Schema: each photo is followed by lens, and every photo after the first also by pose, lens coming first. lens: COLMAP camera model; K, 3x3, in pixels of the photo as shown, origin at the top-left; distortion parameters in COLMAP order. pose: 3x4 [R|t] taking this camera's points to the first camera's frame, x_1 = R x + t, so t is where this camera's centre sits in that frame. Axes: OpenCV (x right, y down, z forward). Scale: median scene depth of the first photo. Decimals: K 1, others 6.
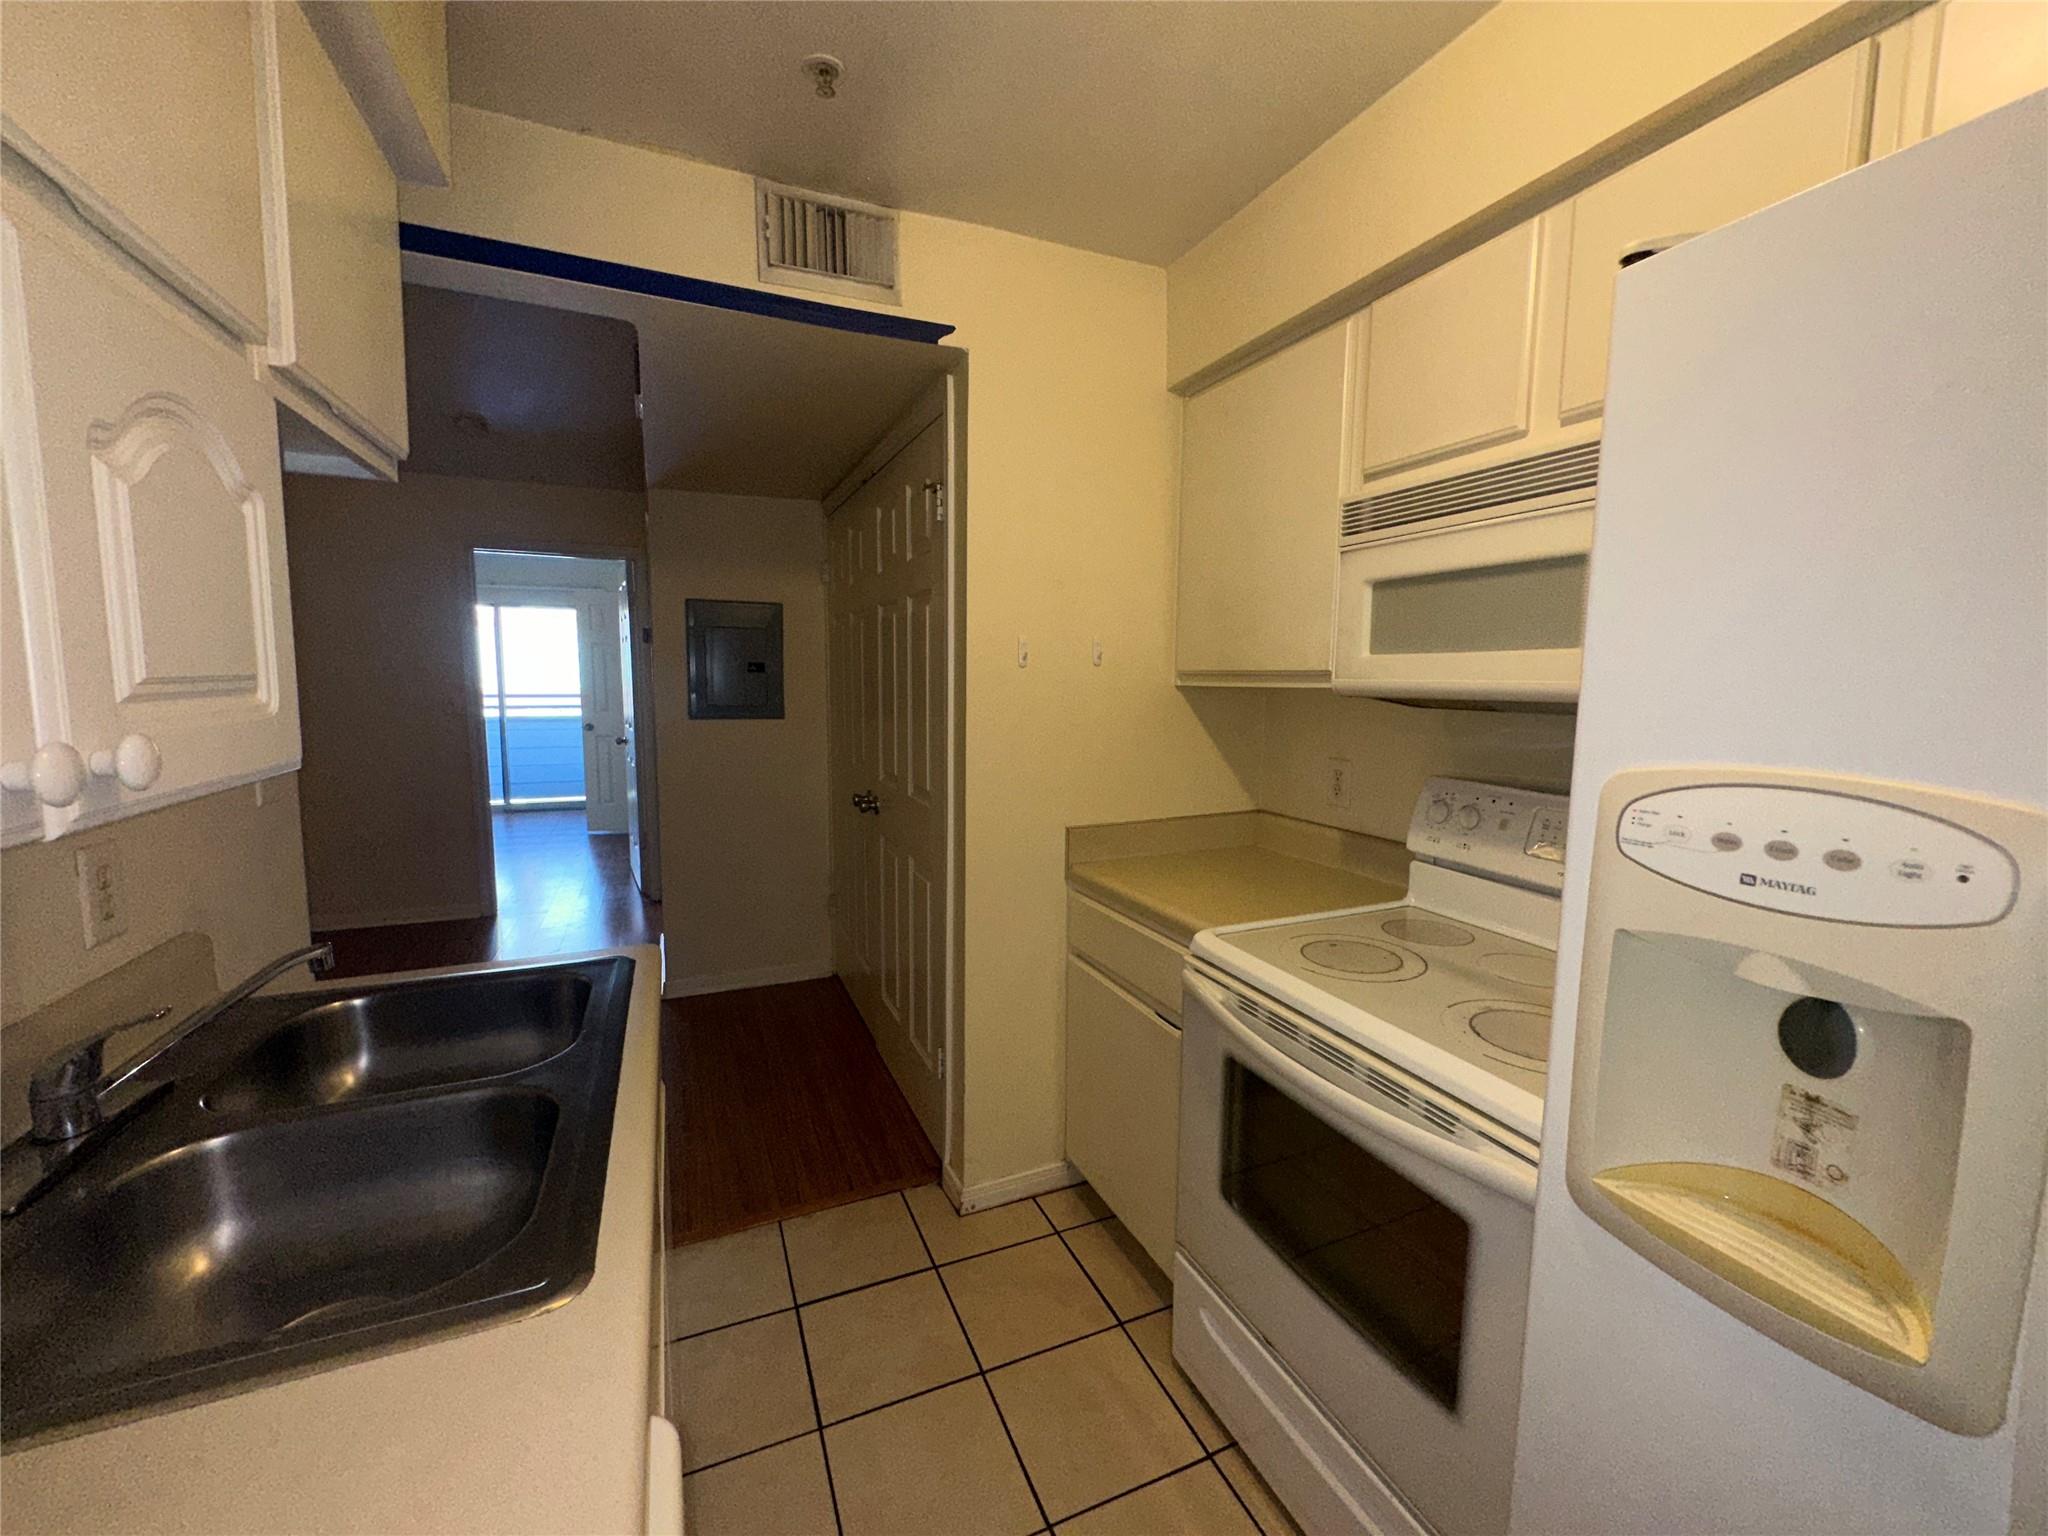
lens RADIAL K [[821.7, 0, 1020.4], [0, 821.7, 766.5], [0, 0, 1]] dist [-0.000559, 0.000341]
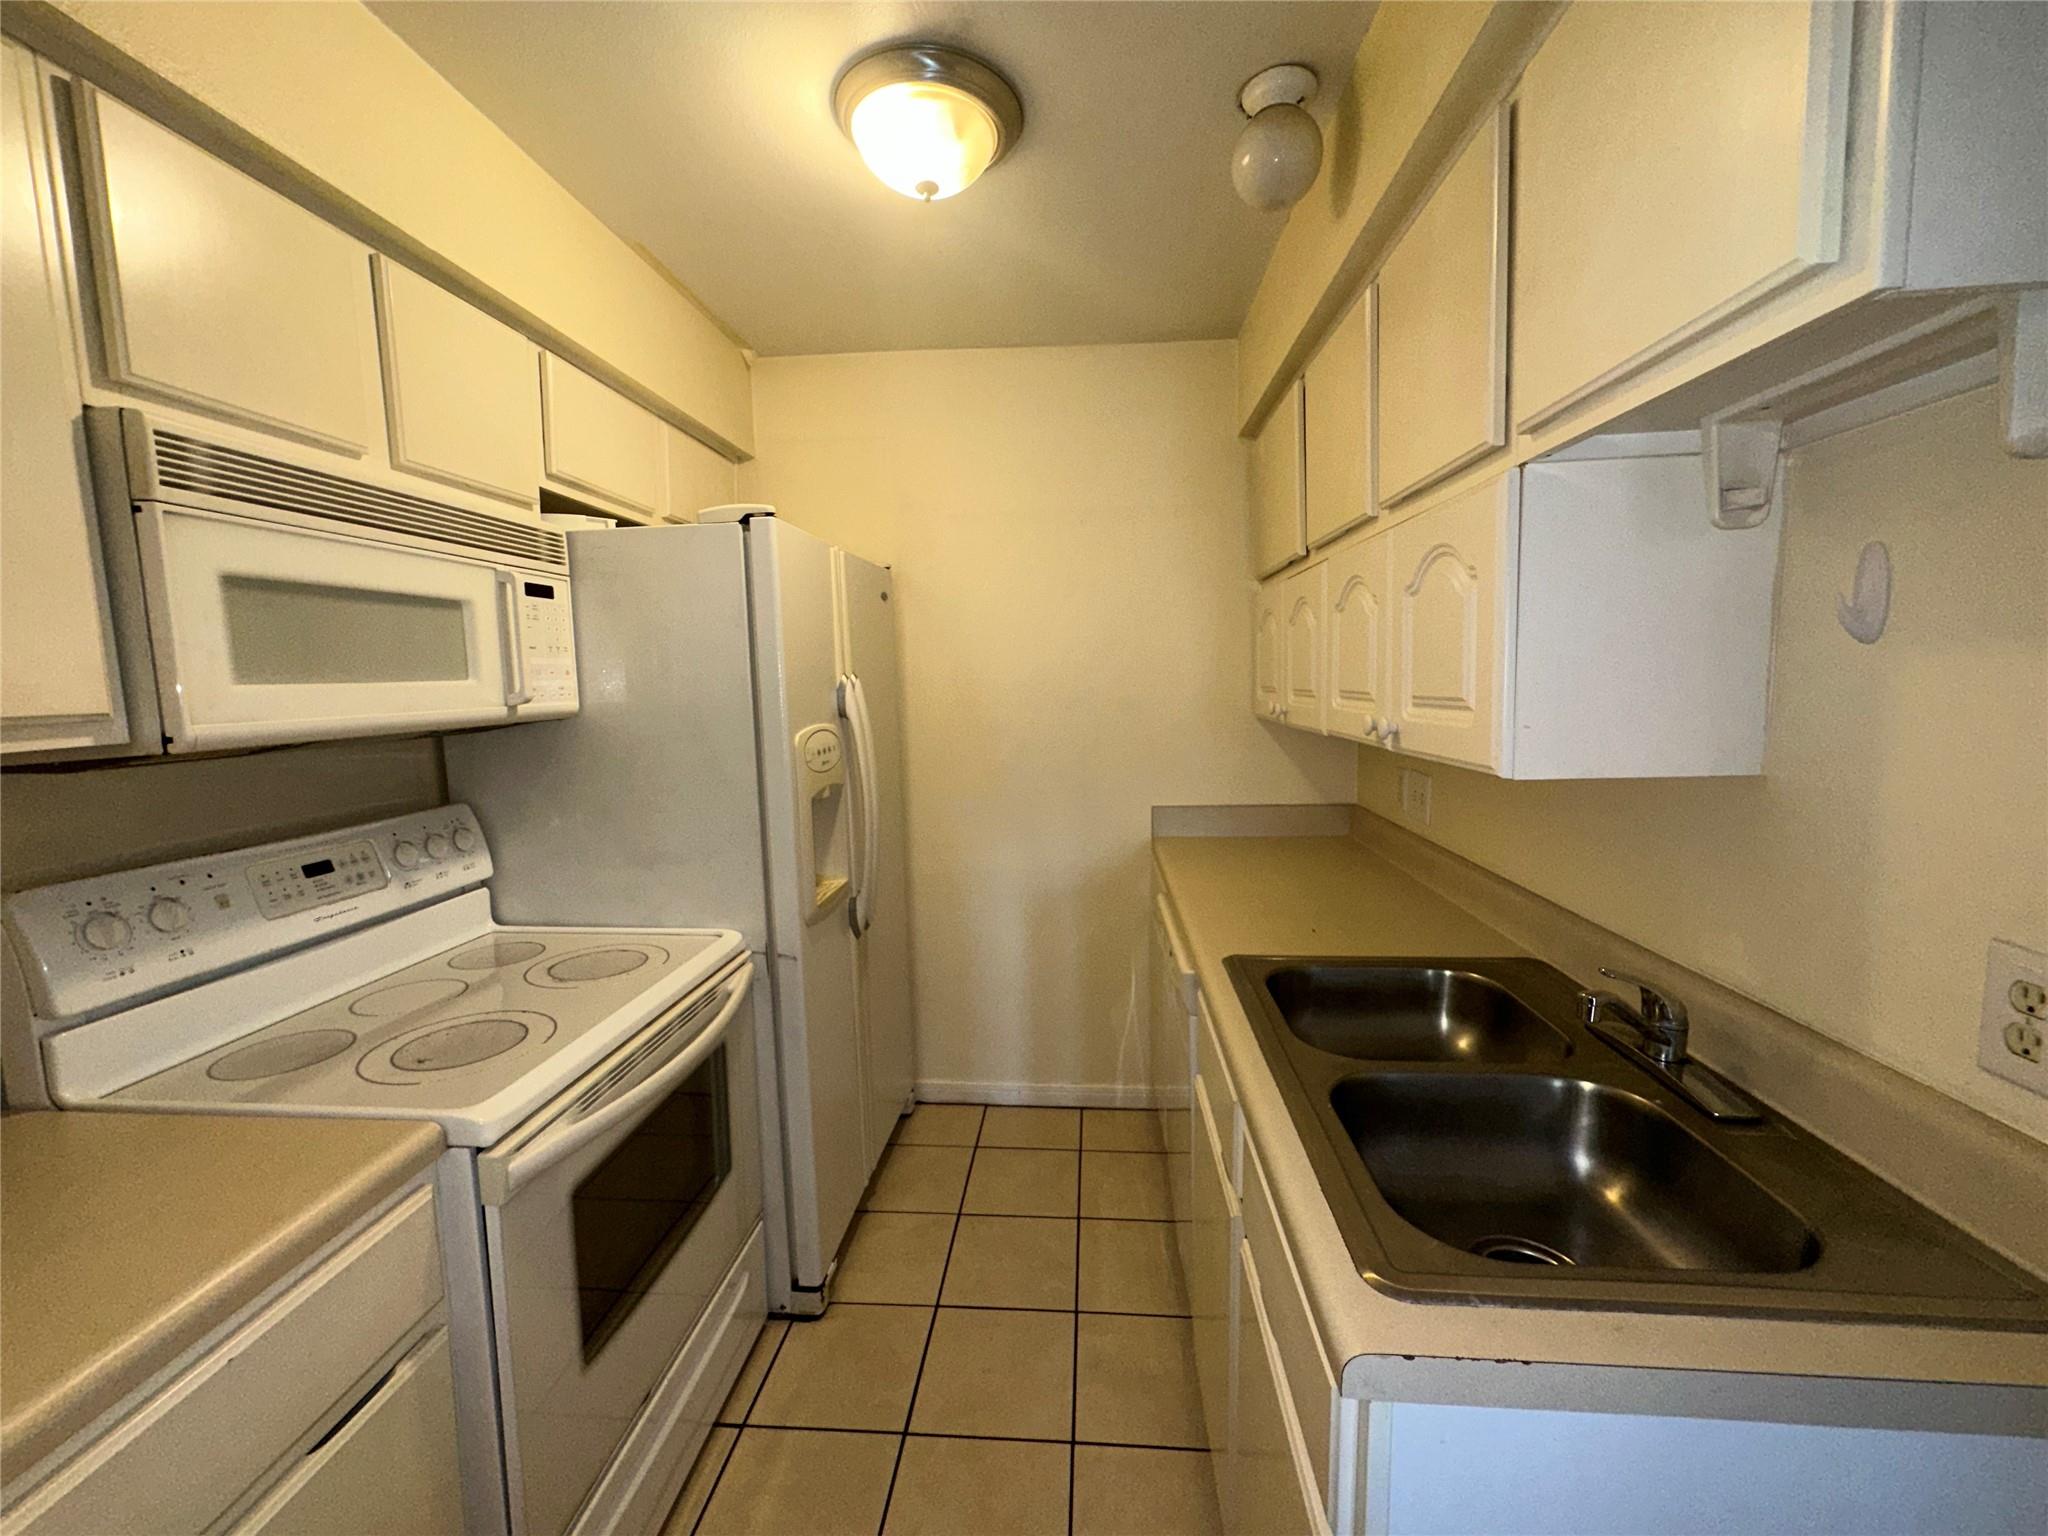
lens RADIAL K [[821.7, 0, 1020.4], [0, 821.7, 766.5], [0, 0, 1]] dist [-0.000559, 0.000341]
pose [[-0.880971, -0.043624, 0.471154, -0.502376], [0.064797, 0.975238, 0.211455, -0.192971], [-0.468712, 0.216815, -0.856330, 1.450138]]
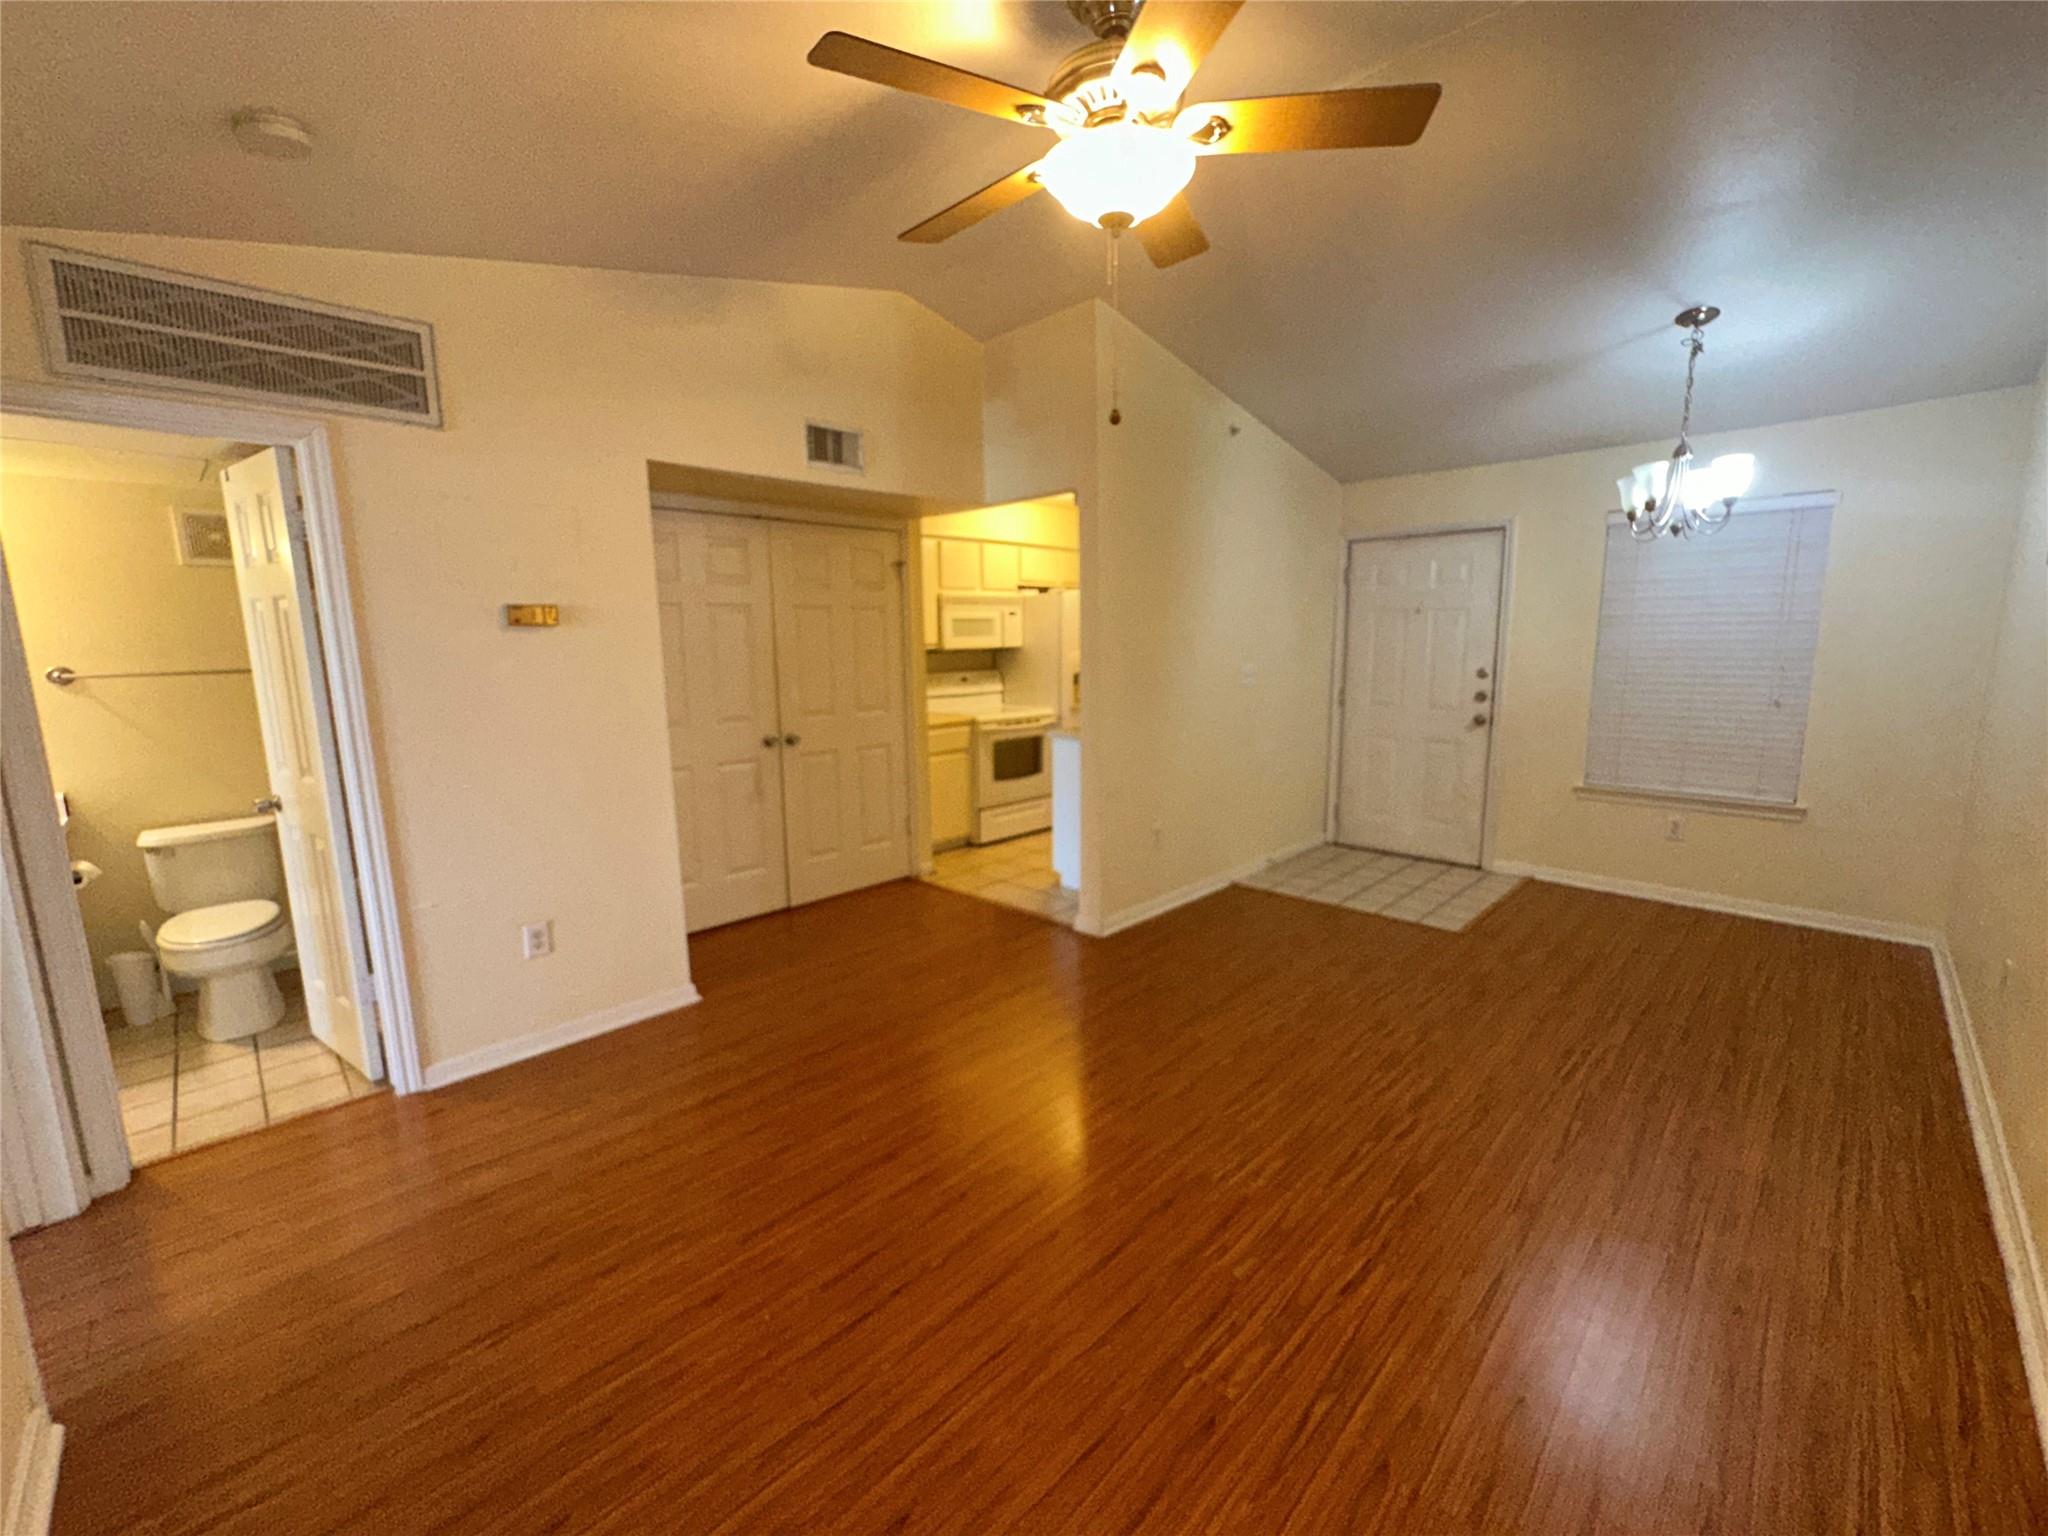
lens RADIAL K [[821.7, 0, 1020.4], [0, 821.7, 766.5], [0, 0, 1]] dist [-0.000559, 0.000341]
pose [[-0.372670, -0.155550, 0.914834, -3.548278], [0.109412, 0.971609, 0.209774, -0.356777], [-0.921491, 0.178270, -0.345071, 2.363972]]
